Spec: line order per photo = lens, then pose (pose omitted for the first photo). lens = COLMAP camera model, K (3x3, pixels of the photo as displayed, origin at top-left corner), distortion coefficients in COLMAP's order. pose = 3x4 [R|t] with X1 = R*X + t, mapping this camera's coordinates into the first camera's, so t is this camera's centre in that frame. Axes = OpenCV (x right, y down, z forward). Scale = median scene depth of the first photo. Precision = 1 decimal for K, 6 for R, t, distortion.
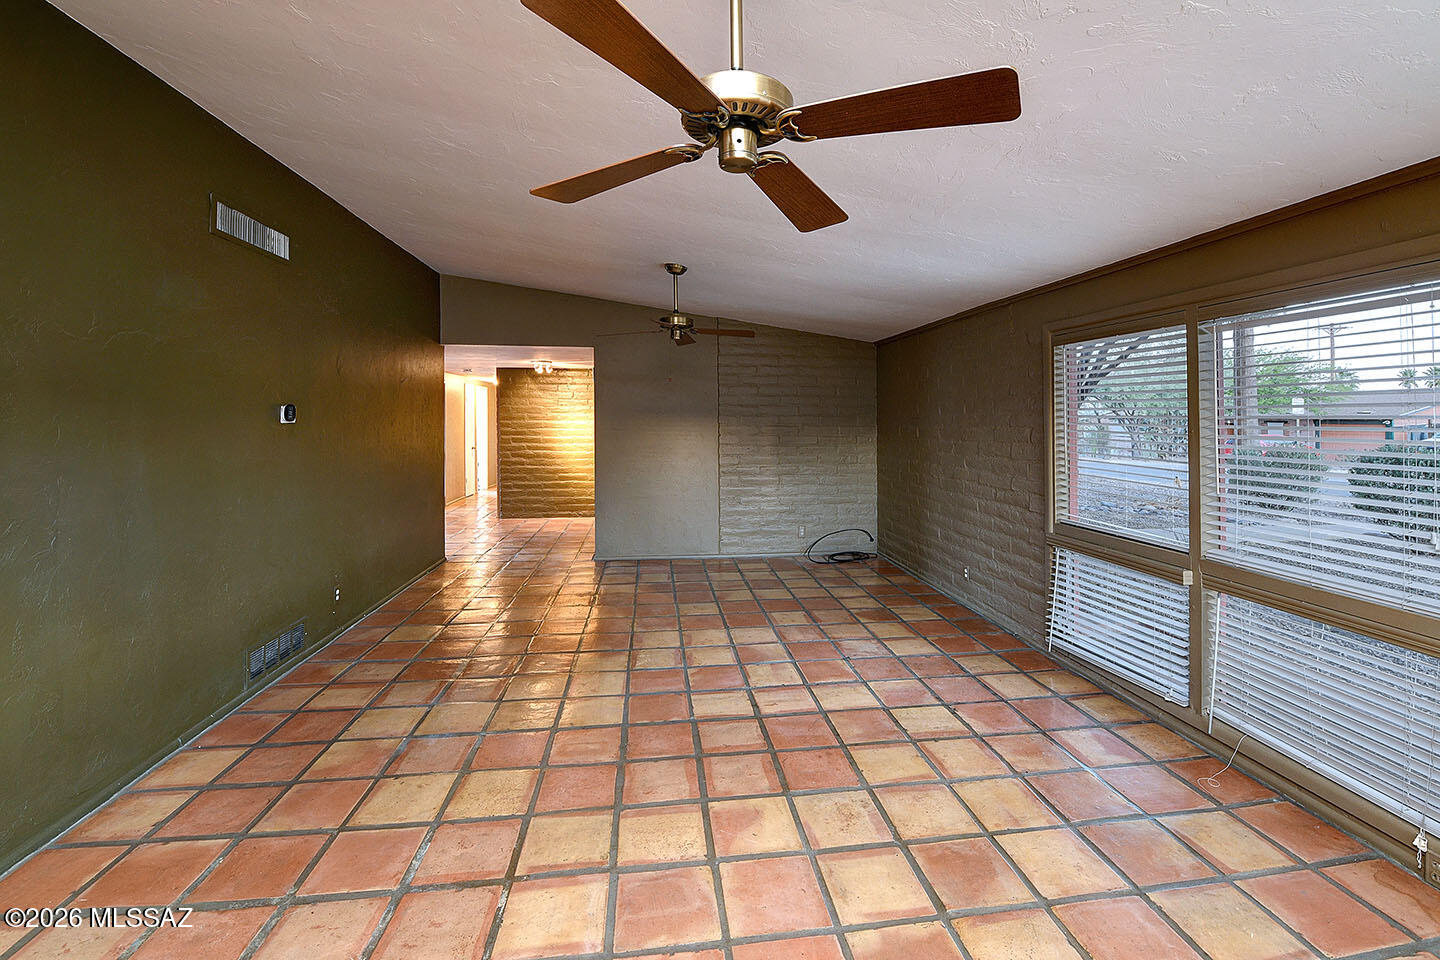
lens RADIAL K [[580.6, 0, 720.0], [0, 580.6, 480.0], [0, 0, 1]] dist [0.000601, 0.000047]
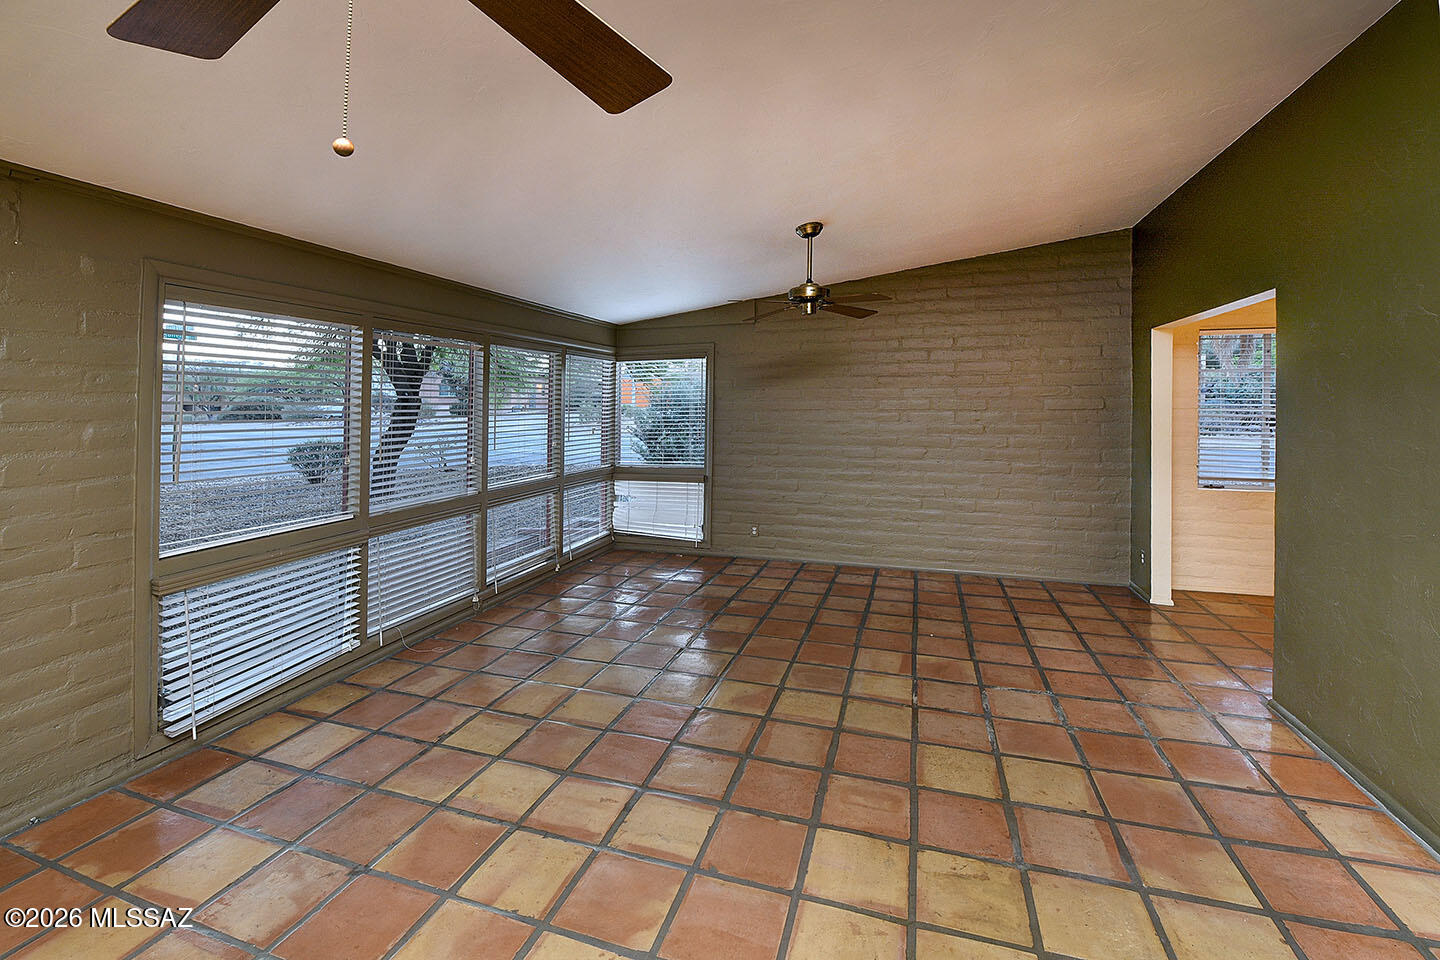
lens RADIAL K [[602.8, 0, 720.0], [0, 602.8, 480.0], [0, 0, 1]] dist [-0.001683, -0.000162]
pose [[-0.904092, -0.051206, 0.424259, -0.361150], [0.046948, 0.974884, 0.217709, -0.166790], [-0.424751, 0.216747, -0.878981, 1.648578]]
